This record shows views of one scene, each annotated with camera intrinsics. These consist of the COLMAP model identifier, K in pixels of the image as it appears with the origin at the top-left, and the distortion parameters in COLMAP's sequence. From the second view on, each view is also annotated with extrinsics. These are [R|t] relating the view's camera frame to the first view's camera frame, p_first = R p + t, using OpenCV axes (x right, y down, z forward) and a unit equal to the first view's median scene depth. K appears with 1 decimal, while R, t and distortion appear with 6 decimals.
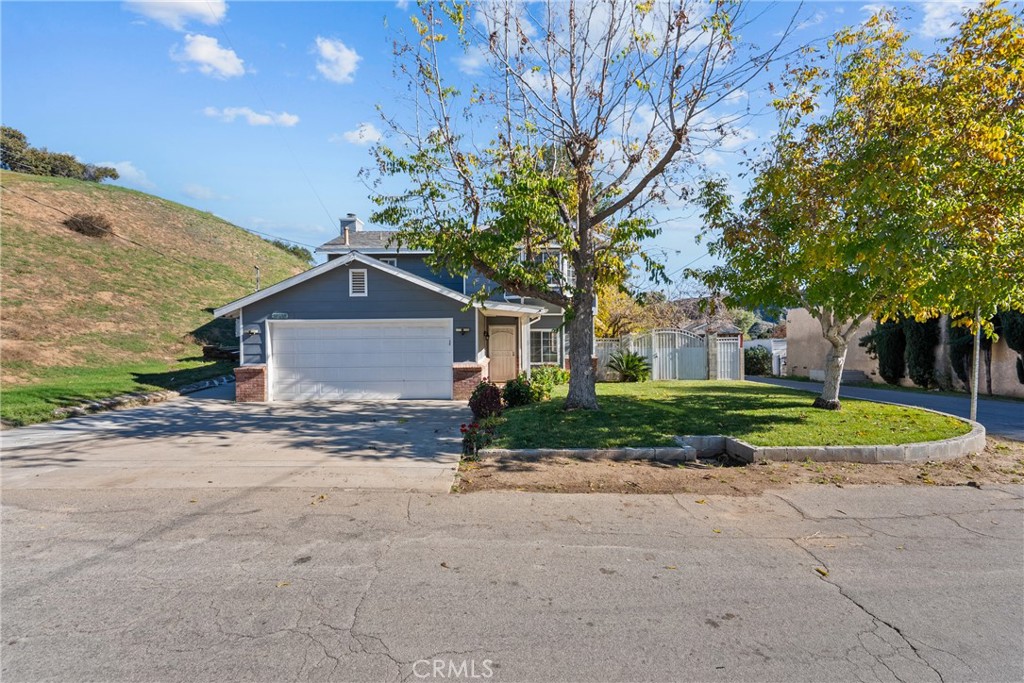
lens RADIAL K [[470.0, 0, 511.9], [0, 470.0, 341.2], [0, 0, 1]] dist [-0.004975, -0.000157]
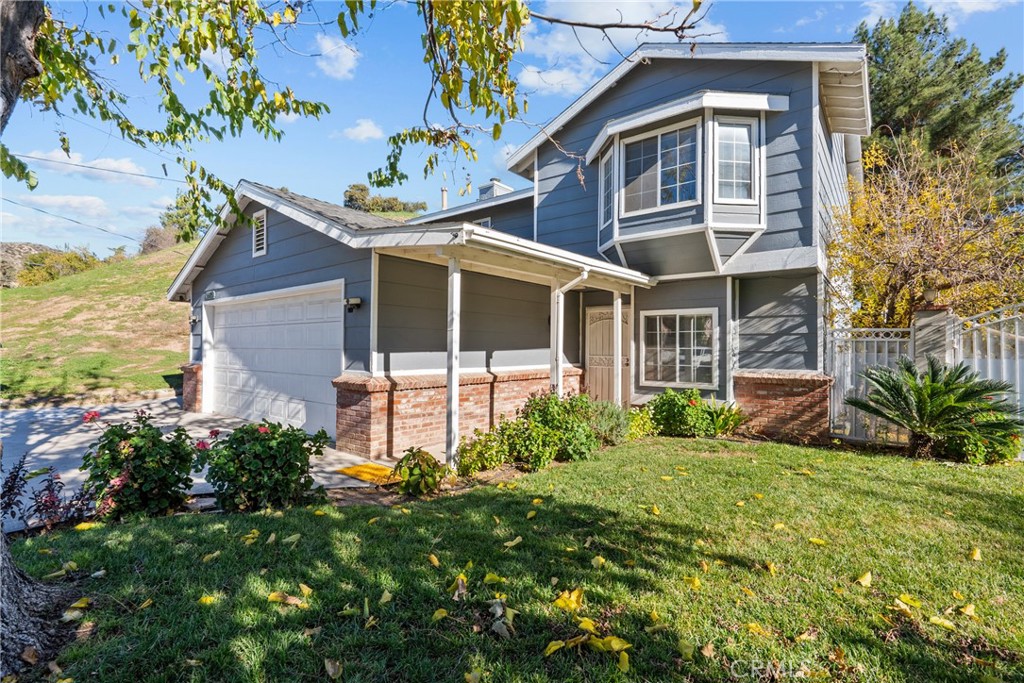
lens RADIAL K [[470.0, 0, 510.4], [0, 470.0, 339.6], [0, 0, 1]] dist [-0.004975, -0.000157]
pose [[0.741238, 0.000547, -0.671242, 0.249669], [-0.016955, 0.999696, -0.017909, 0.015100], [0.671028, 0.024656, 0.741022, 0.554065]]
